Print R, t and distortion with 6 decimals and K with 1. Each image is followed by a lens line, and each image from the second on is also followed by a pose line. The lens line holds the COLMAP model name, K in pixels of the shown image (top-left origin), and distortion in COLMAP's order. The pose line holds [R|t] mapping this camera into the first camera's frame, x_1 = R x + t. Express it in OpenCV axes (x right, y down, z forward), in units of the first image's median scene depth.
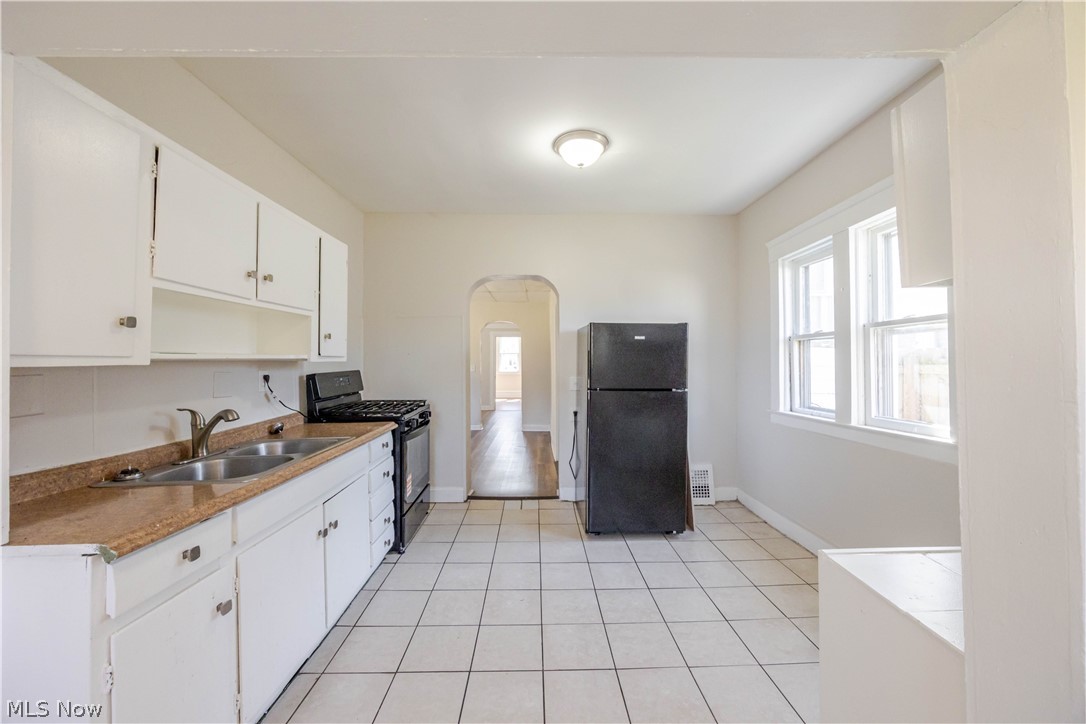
lens RADIAL K [[415.0, 0, 540.1], [0, 415.0, 358.6], [0, 0, 1]] dist [-0.002487, -0.000256]
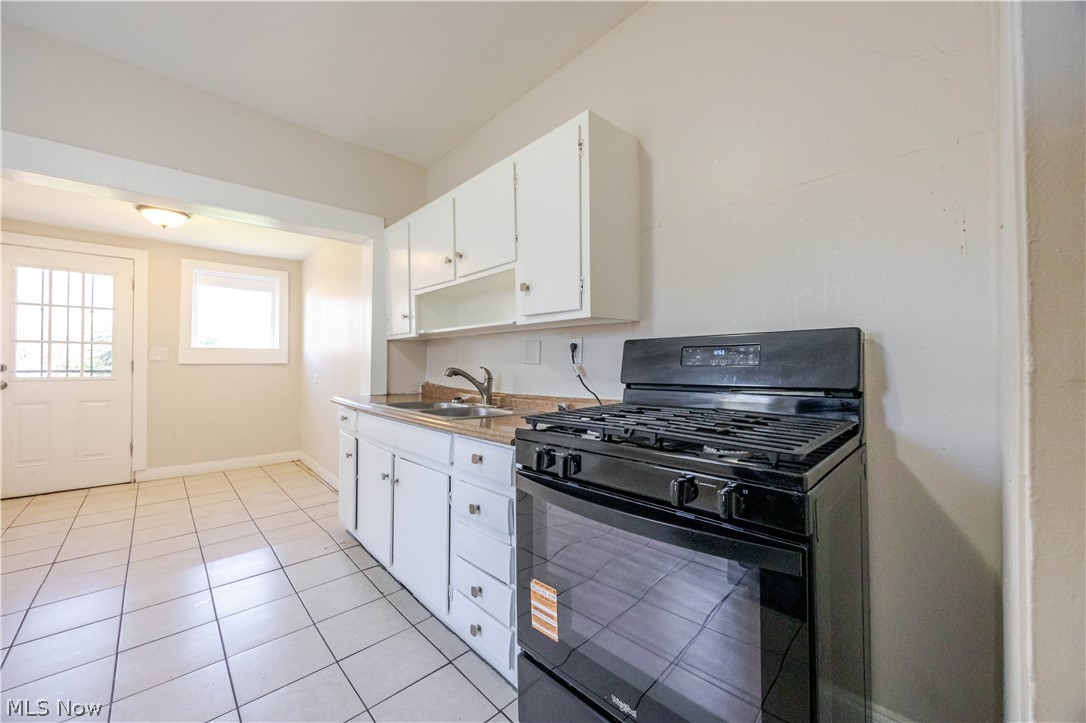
lens RADIAL K [[415.0, 0, 540.1], [0, 415.0, 358.1], [0, 0, 1]] dist [-0.002487, -0.000256]
pose [[-0.739414, -0.001979, -0.673248, -0.056333], [0.010819, 0.999832, -0.014821, 0.095854], [0.673164, -0.018242, -0.739268, 1.834680]]
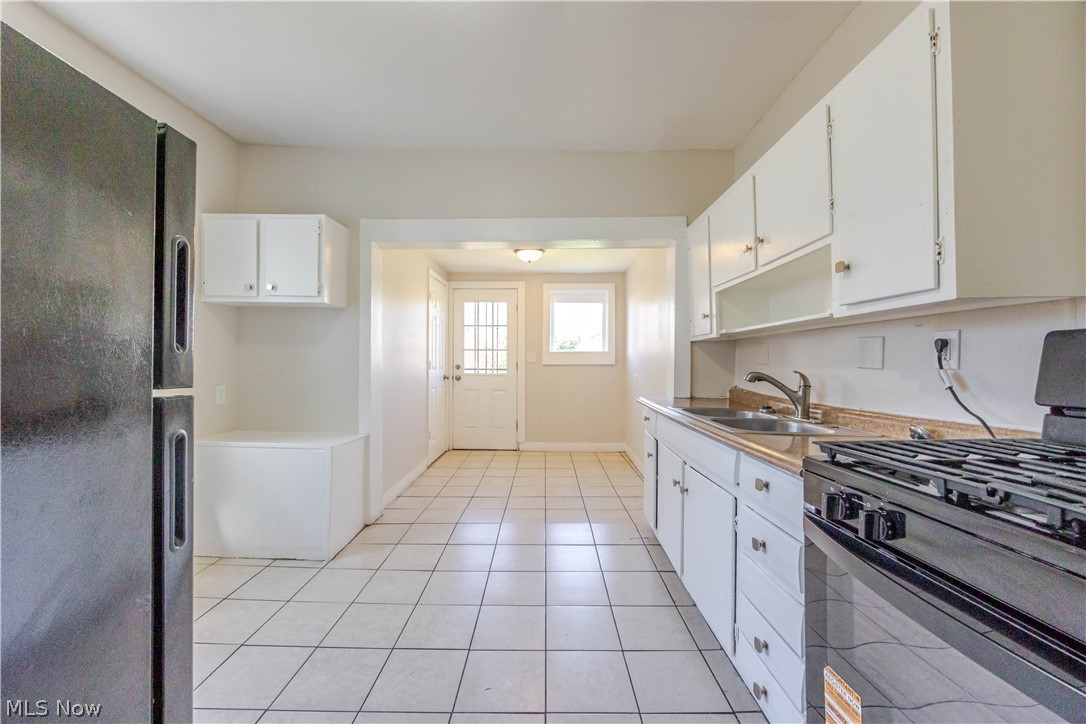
lens RADIAL K [[420.8, 0, 541.0], [0, 420.8, 358.6], [0, 0, 1]] dist [-0.001662, 0.000066]
pose [[-0.999794, 0.004894, 0.019684, -0.156851], [0.004524, 0.999813, -0.018792, 0.087731], [-0.019773, -0.018699, -0.999630, 1.836855]]
